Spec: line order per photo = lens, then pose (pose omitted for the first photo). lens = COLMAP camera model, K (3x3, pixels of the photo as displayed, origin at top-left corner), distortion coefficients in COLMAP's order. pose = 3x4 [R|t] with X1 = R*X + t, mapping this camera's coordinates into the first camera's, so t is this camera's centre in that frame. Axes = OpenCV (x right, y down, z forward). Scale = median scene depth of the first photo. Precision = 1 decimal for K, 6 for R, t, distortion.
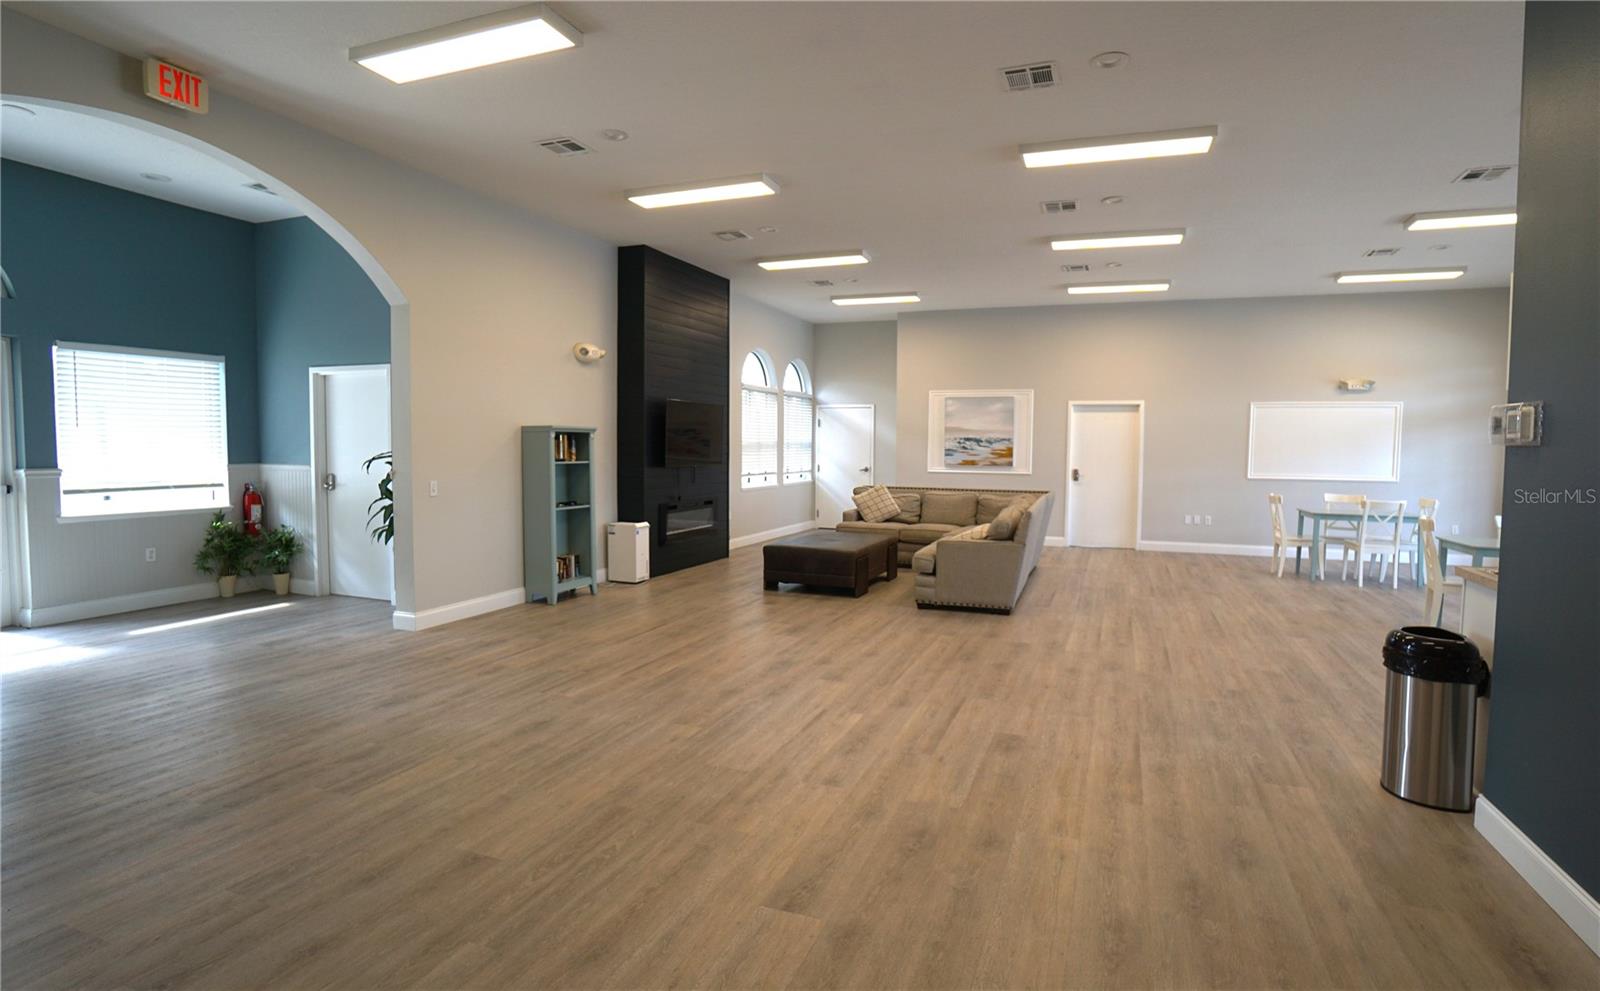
lens RADIAL K [[772.1, 0, 800.0], [0, 772.1, 495.5], [0, 0, 1]] dist [-0.035885, 0.000020]
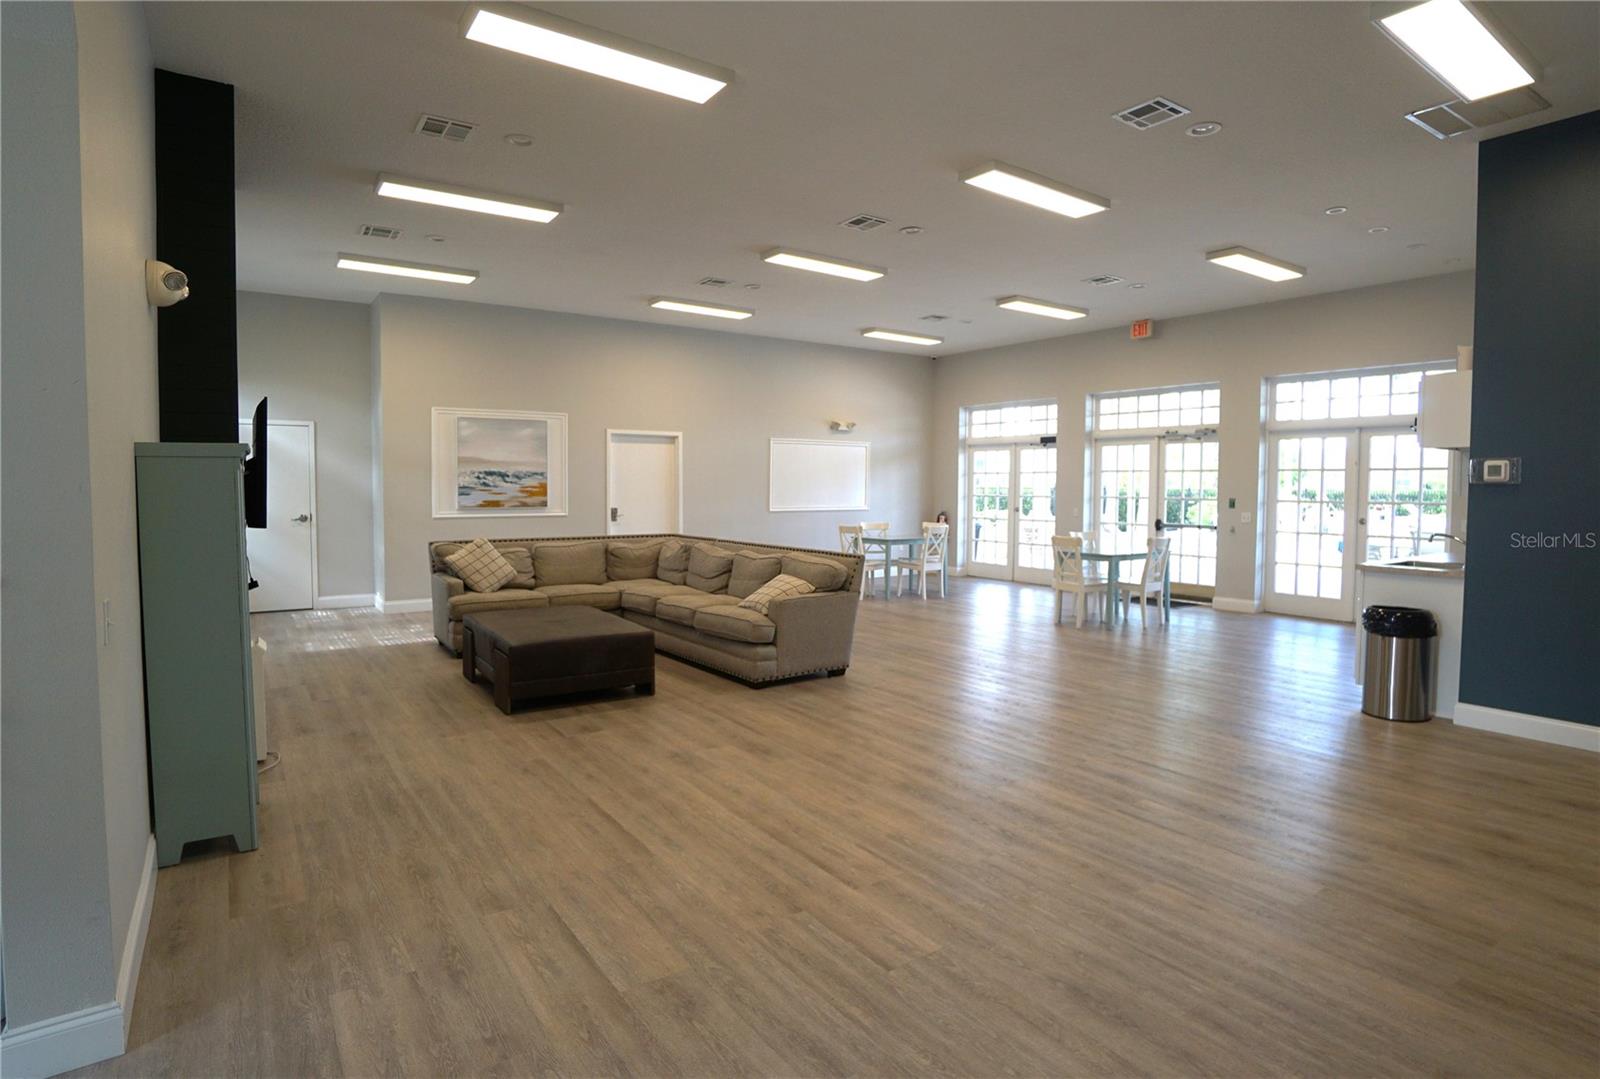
lens RADIAL K [[849.0, 0, 800.0], [0, 849.0, 539.5], [0, 0, 1]] dist [-0.042263, 0.001156]
pose [[0.559293, -0.062380, 0.826620, -0.375751], [0.056279, 0.997721, 0.037213, -0.025675], [-0.827057, 0.025708, 0.561529, 0.333014]]
